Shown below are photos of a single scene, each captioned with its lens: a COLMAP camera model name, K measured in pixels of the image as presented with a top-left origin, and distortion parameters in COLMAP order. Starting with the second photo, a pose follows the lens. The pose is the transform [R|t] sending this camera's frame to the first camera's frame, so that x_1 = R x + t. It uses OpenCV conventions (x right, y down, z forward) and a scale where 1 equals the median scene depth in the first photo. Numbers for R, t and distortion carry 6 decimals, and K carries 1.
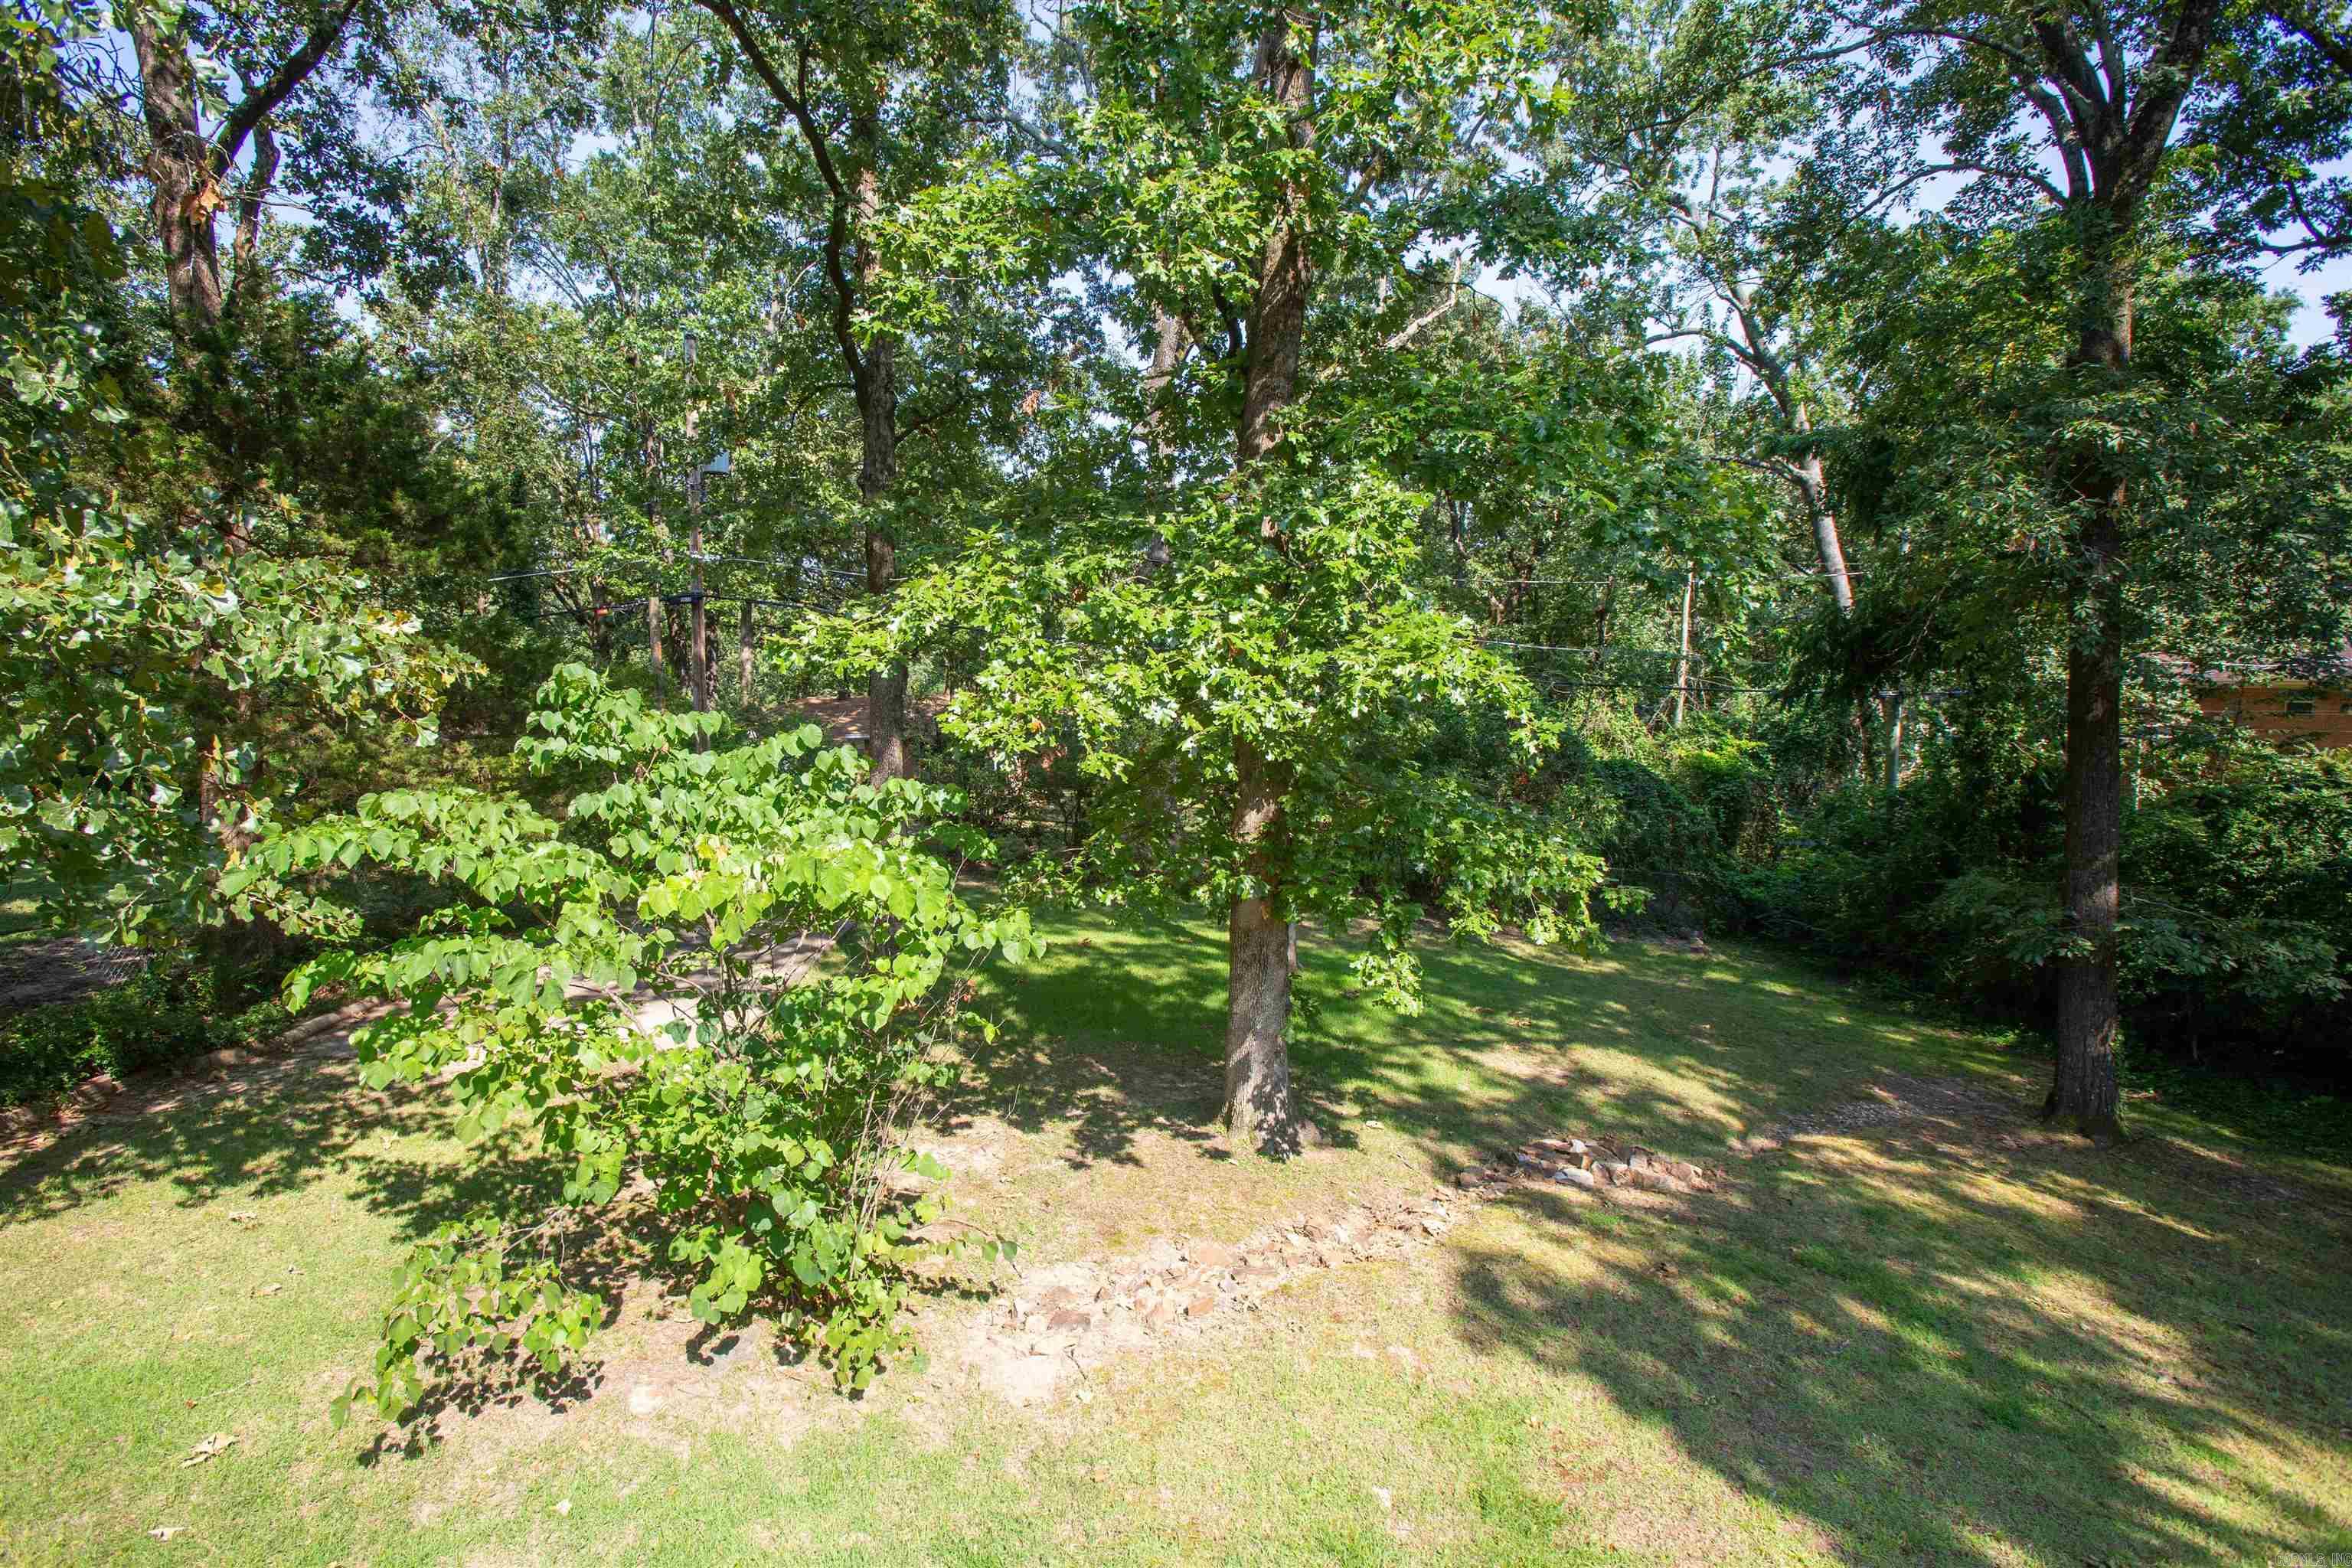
lens RADIAL K [[1118.9, 0, 1137.2], [0, 1118.9, 776.8], [0, 0, 1]] dist [-0.075003, 0.034935]
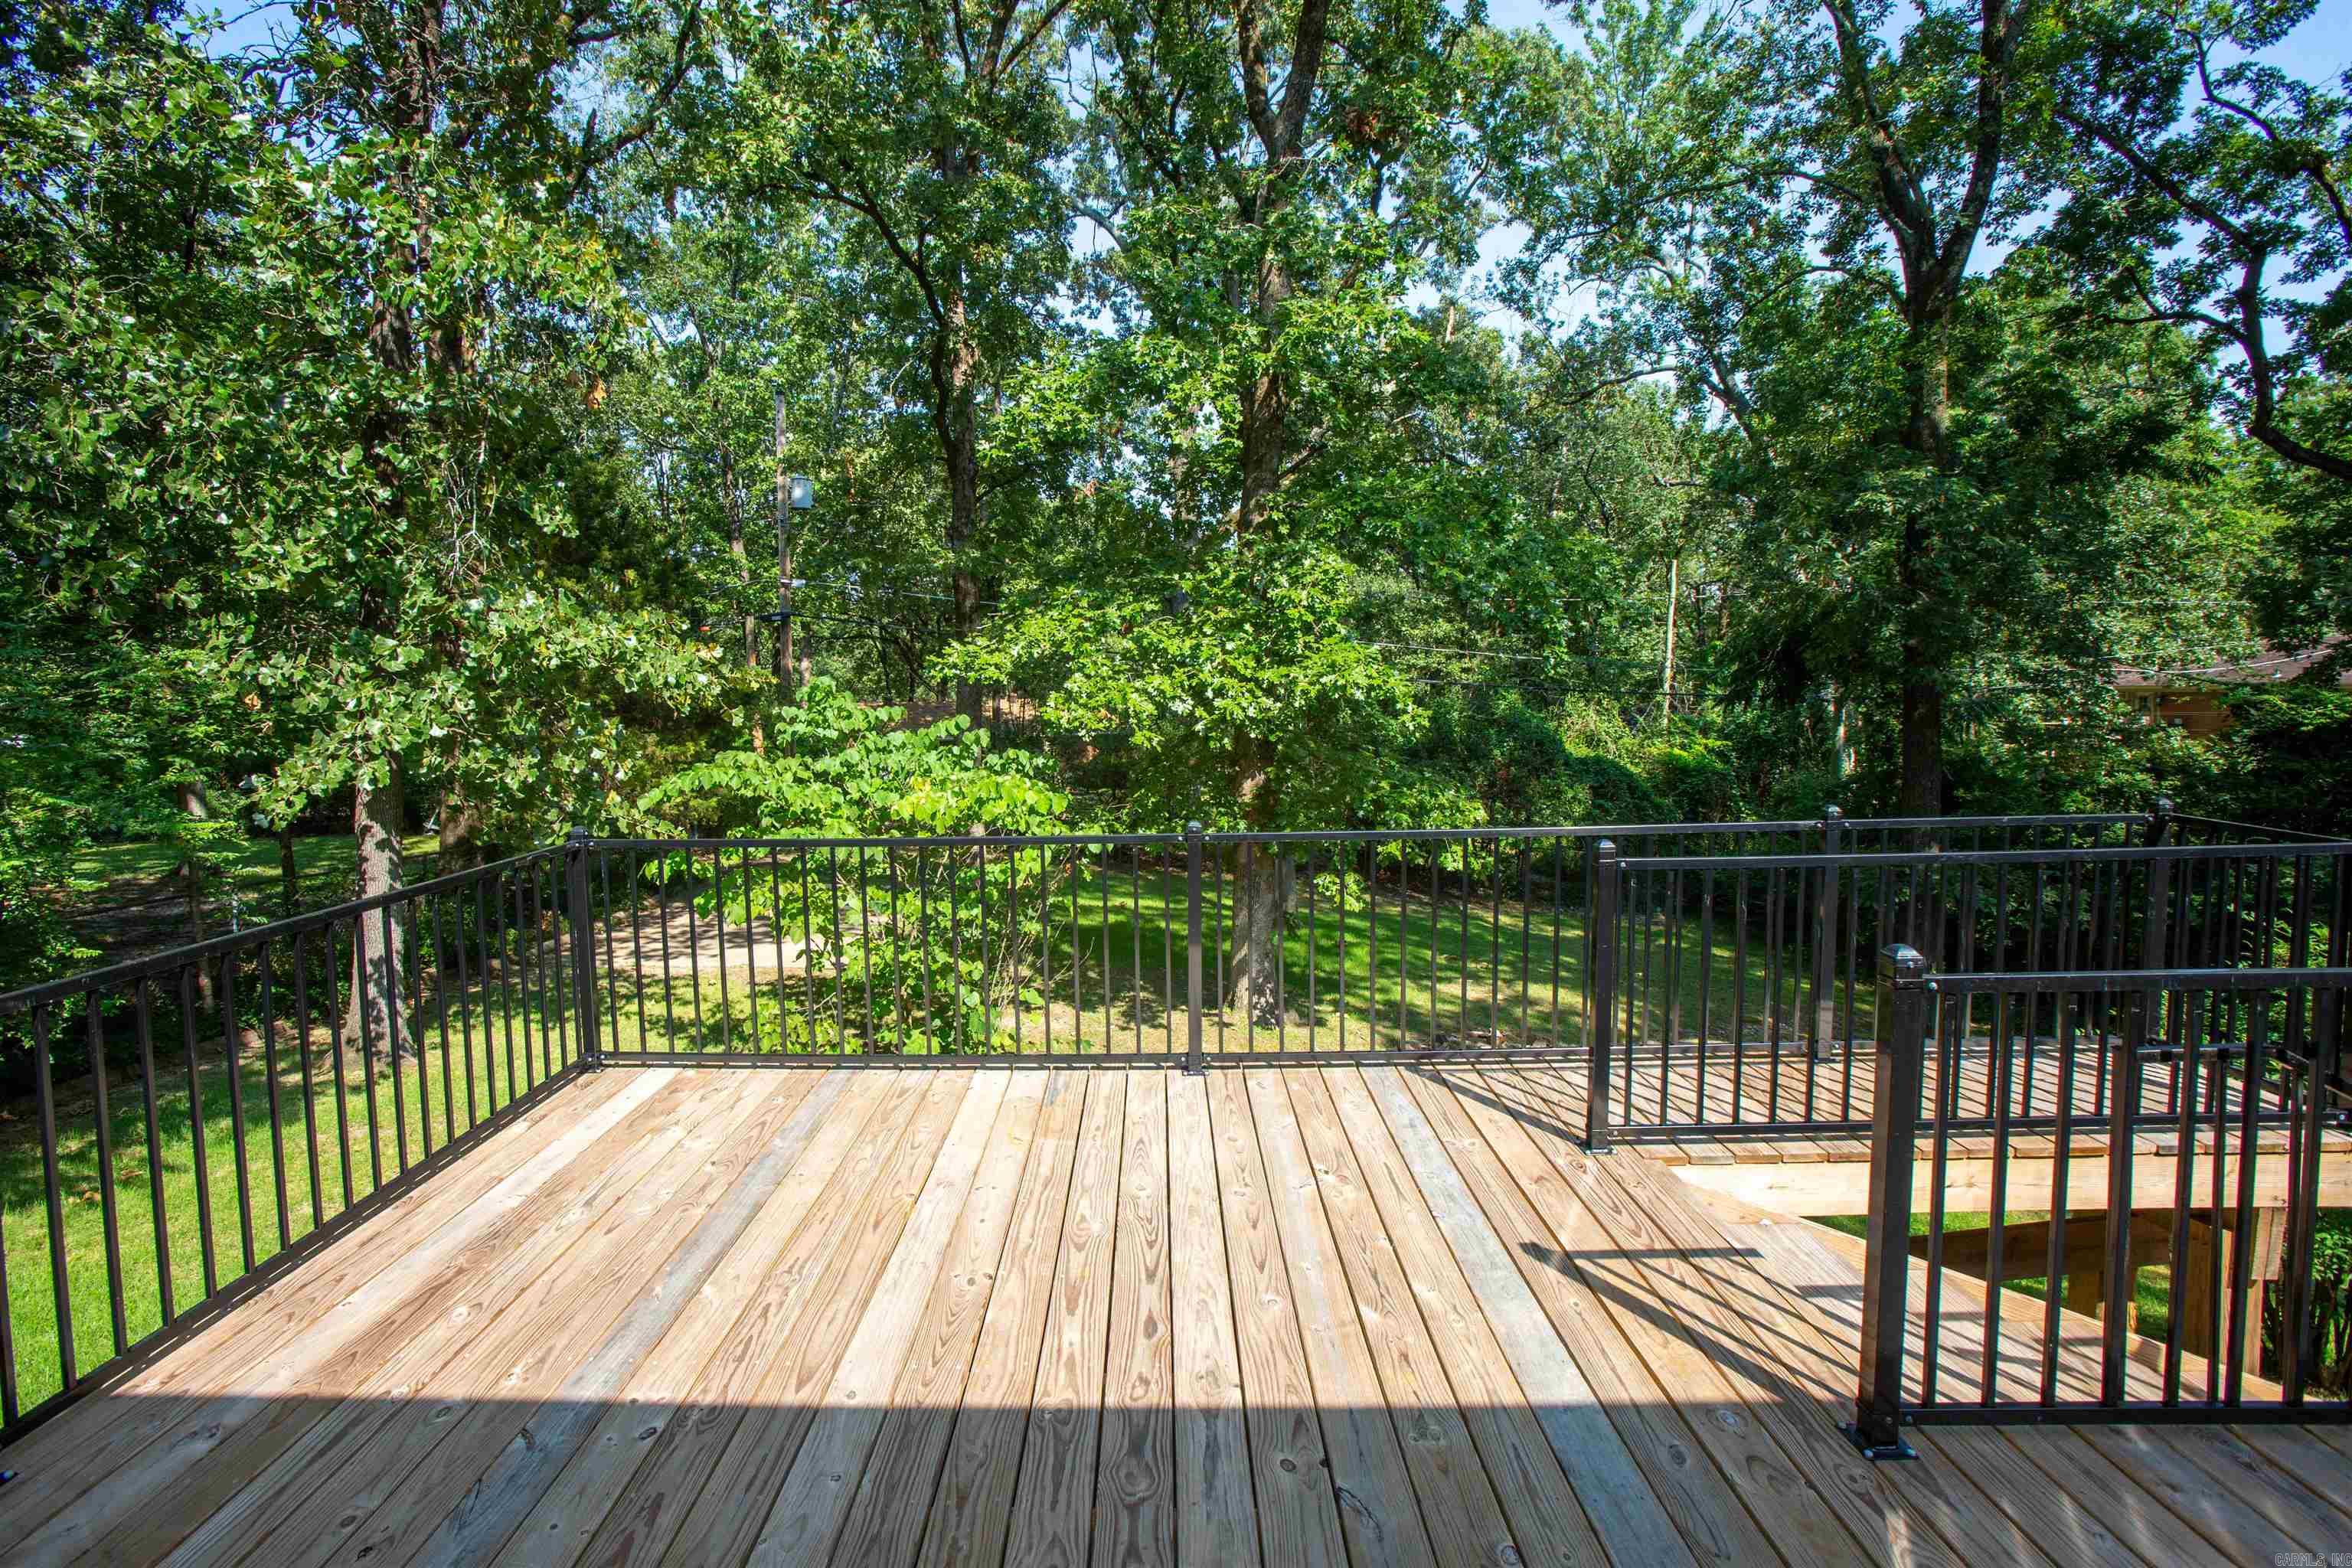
lens RADIAL K [[1118.9, 0, 1137.2], [0, 1118.9, 776.8], [0, 0, 1]] dist [-0.075003, 0.034935]
pose [[0.999730, -0.000063, -0.023235, -0.005057], [-0.000083, 0.999980, -0.006315, 0.048043], [0.023235, 0.006316, 0.999710, -0.534049]]
